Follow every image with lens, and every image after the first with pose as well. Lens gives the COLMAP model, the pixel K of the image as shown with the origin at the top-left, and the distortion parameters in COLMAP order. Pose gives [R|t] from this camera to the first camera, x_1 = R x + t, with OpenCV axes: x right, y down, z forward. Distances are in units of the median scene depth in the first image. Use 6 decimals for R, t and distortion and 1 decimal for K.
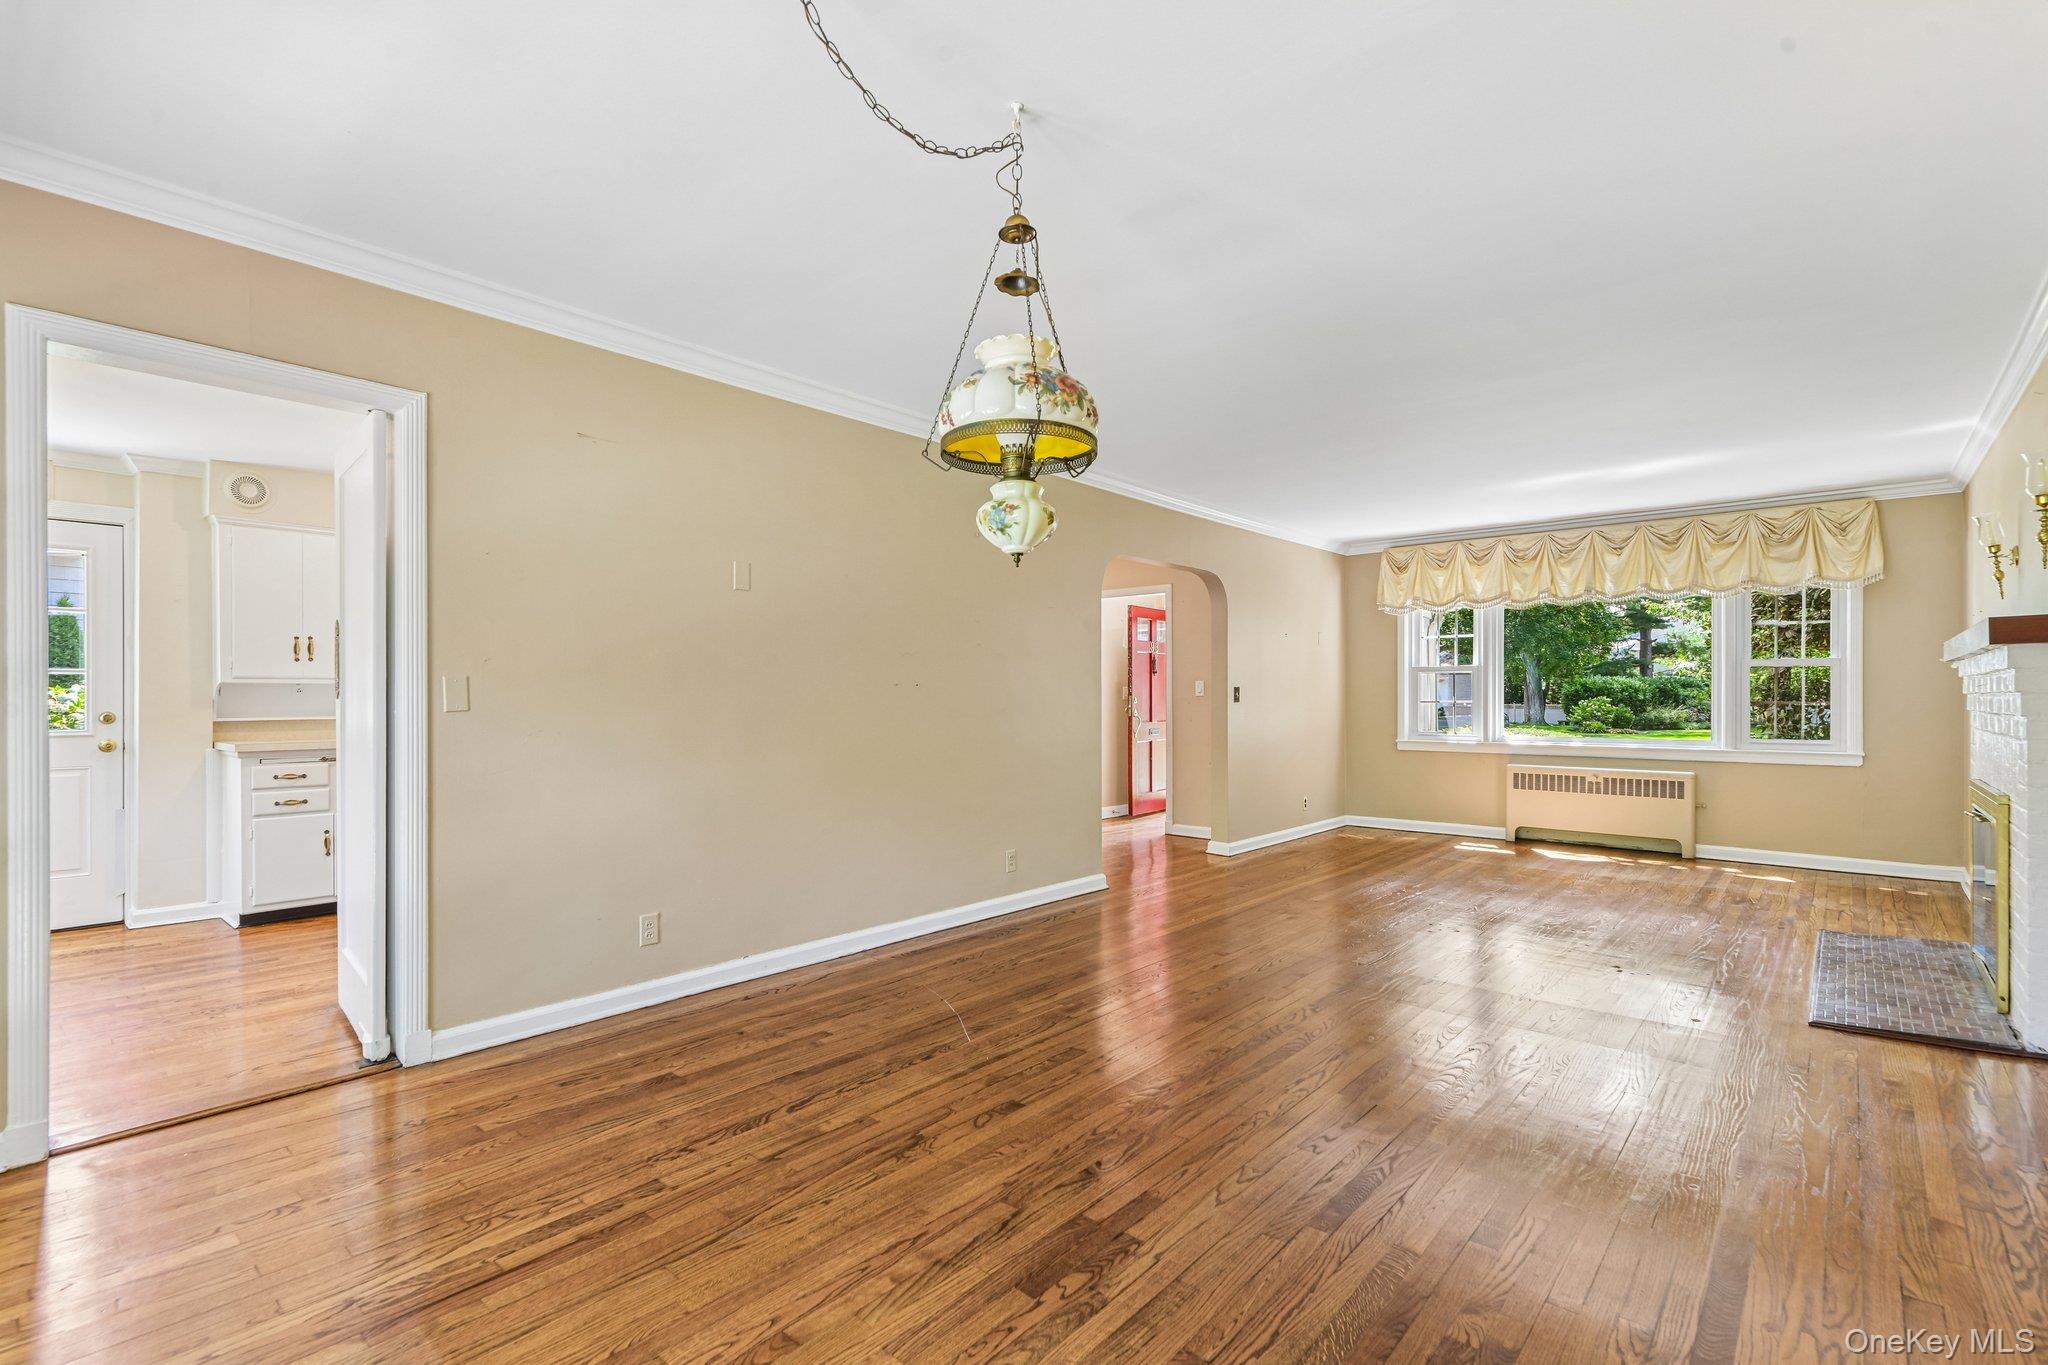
lens RADIAL K [[969.9, 0, 998.3], [0, 969.9, 699.5], [0, 0, 1]] dist [0.011768, -0.007181]
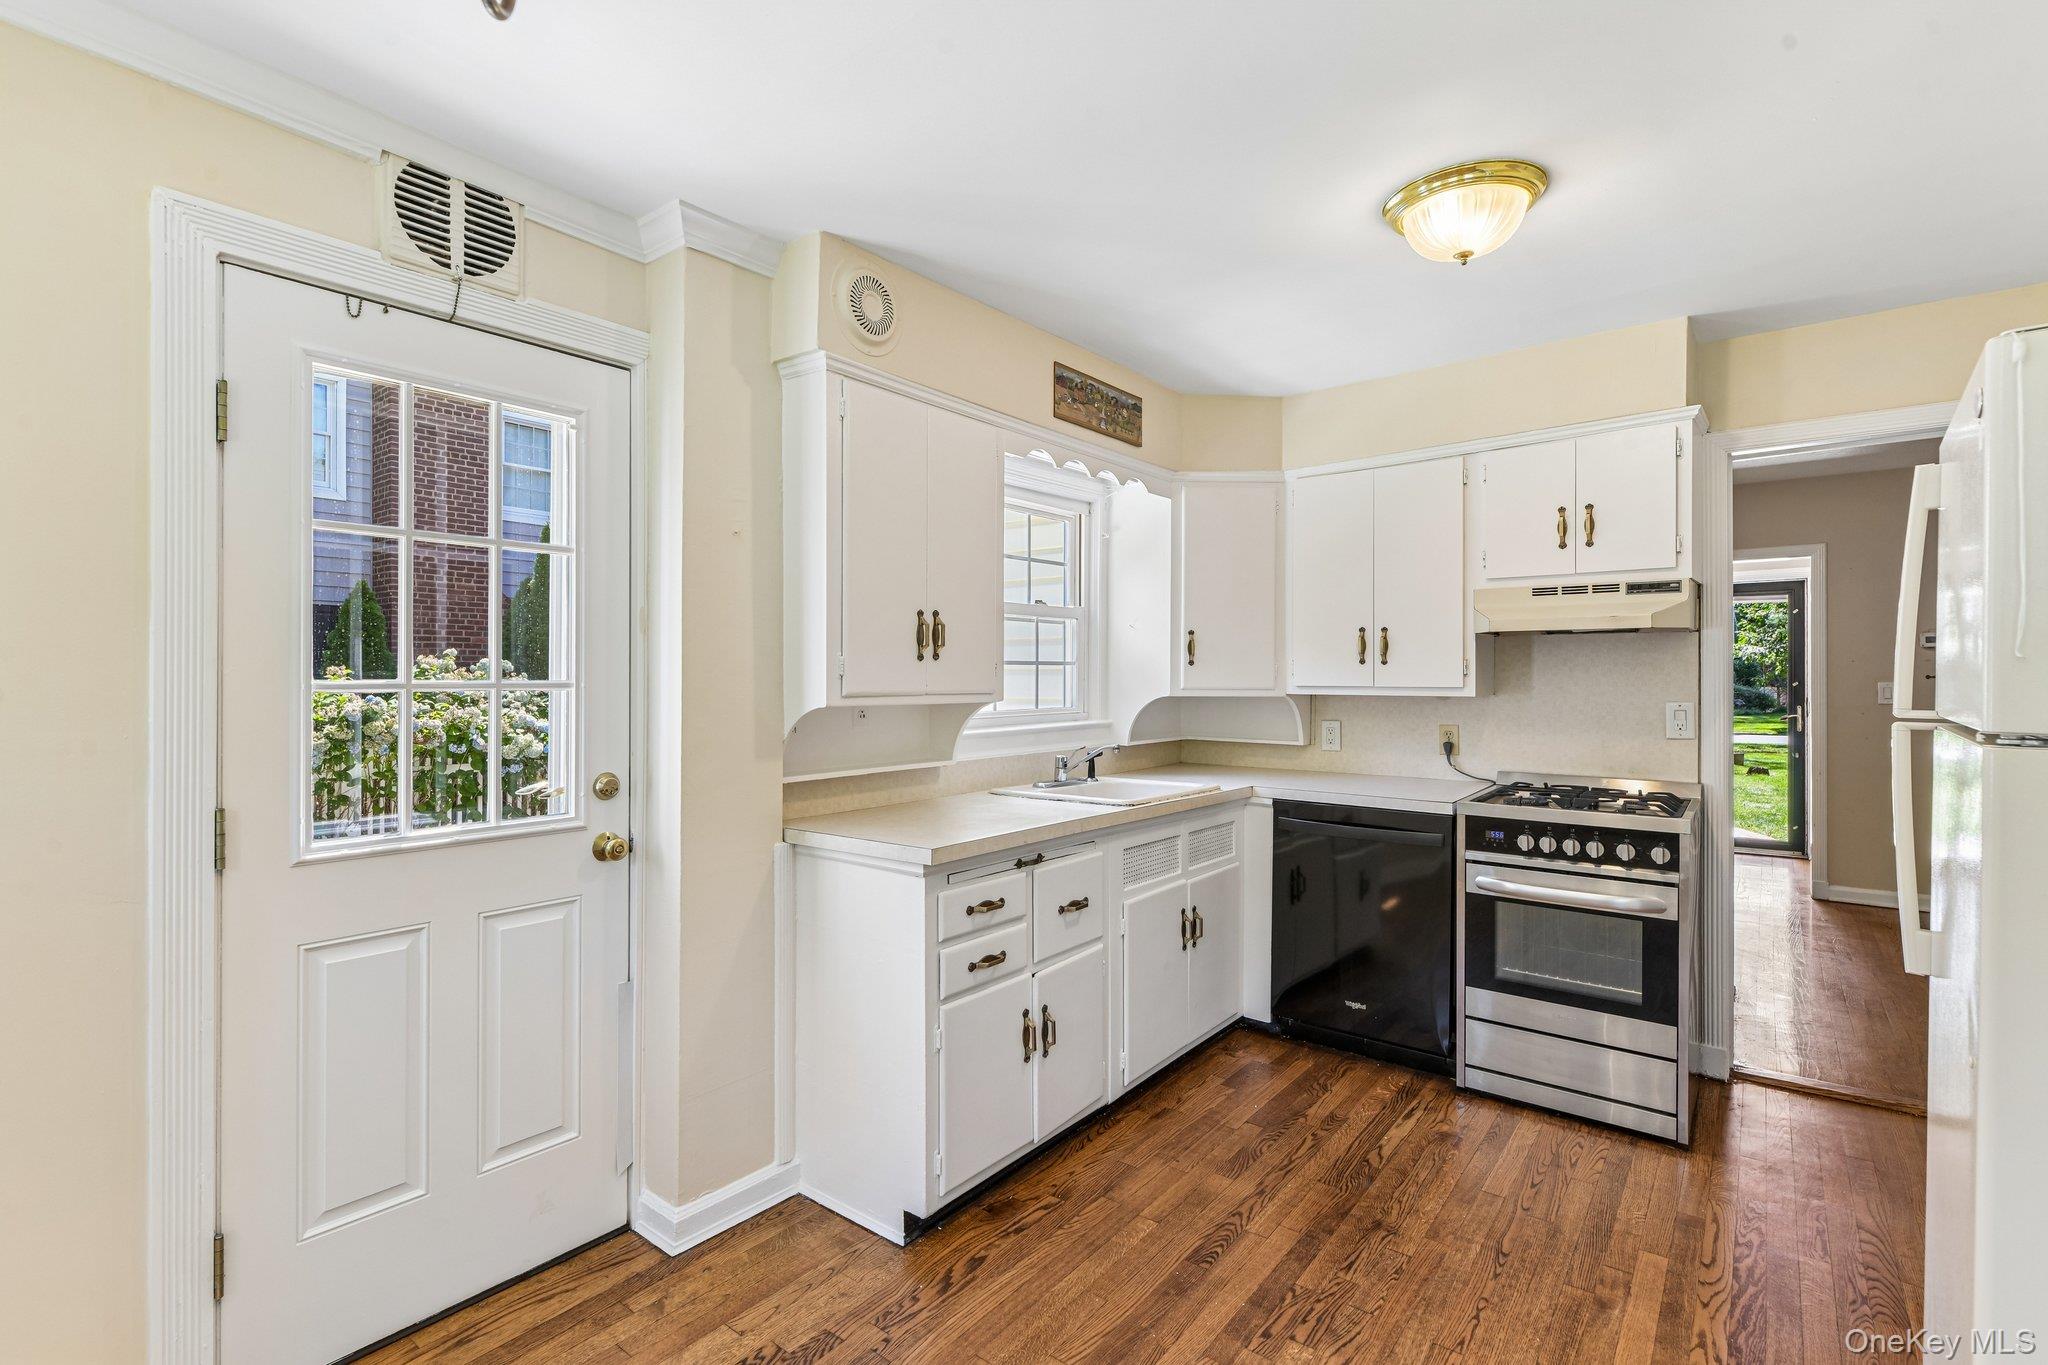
lens RADIAL K [[965.9, 0, 999.8], [0, 965.9, 676.2], [0, 0, 1]] dist [-0.001227, -0.001193]
pose [[0.998377, 0.003734, 0.056820, -0.761253], [-0.003460, 0.999982, -0.004915, -0.030818], [-0.056837, 0.004710, 0.998372, 0.541757]]
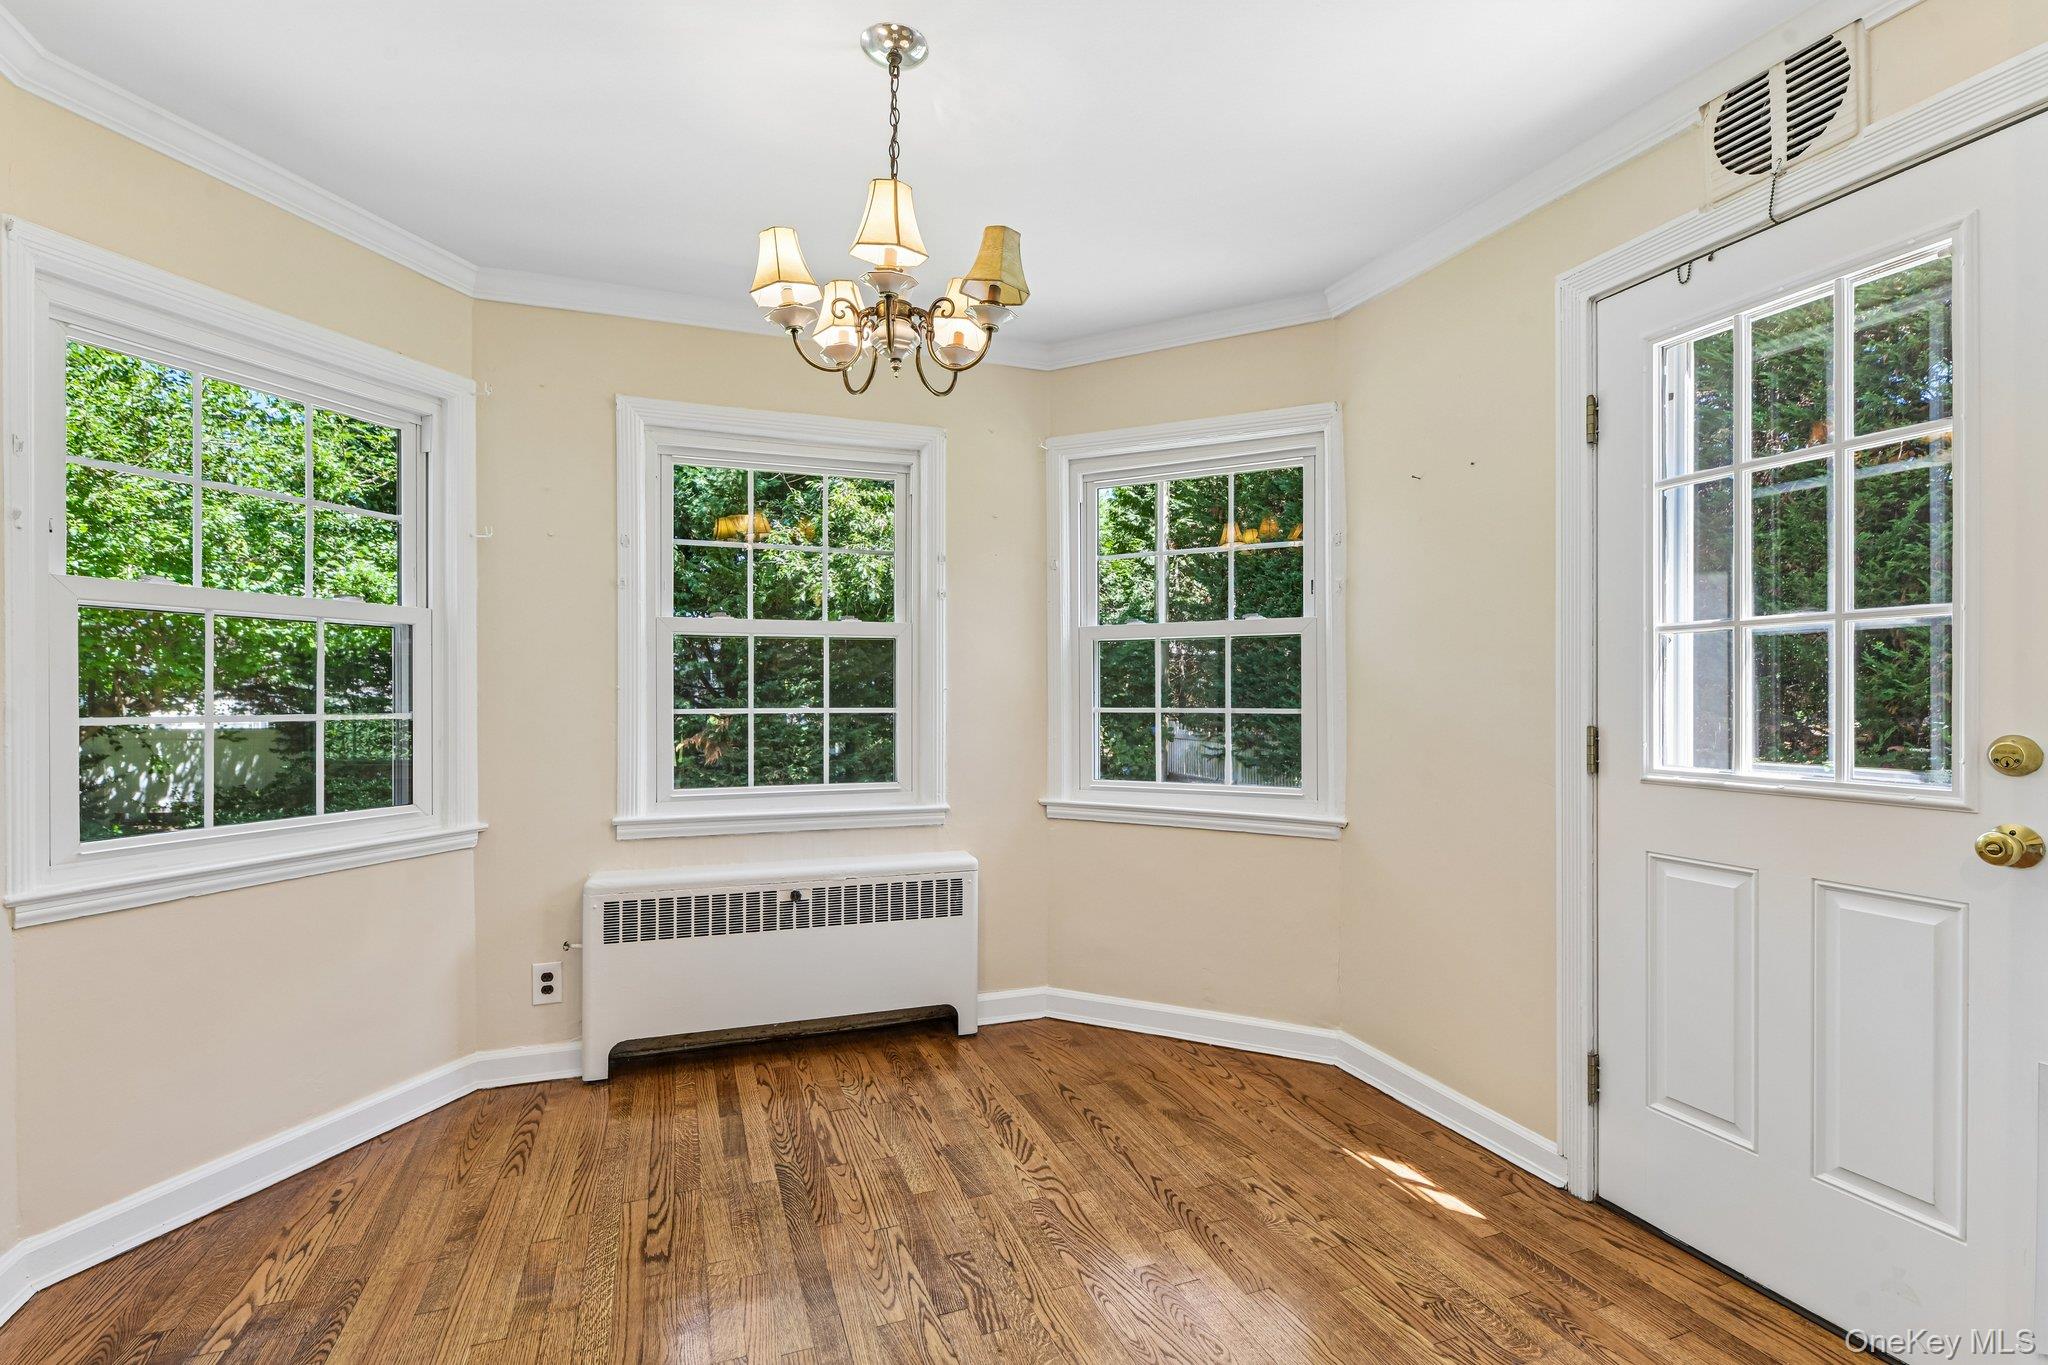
lens RADIAL K [[949.8, 0, 1019.1], [0, 949.8, 697.8], [0, 0, 1]] dist [0.008005, -0.006701]
pose [[-0.478911, 0.006021, -0.877843, -0.510193], [0.000159, 0.999977, 0.006773, -0.001045], [0.877863, 0.003104, -0.478901, 0.872024]]
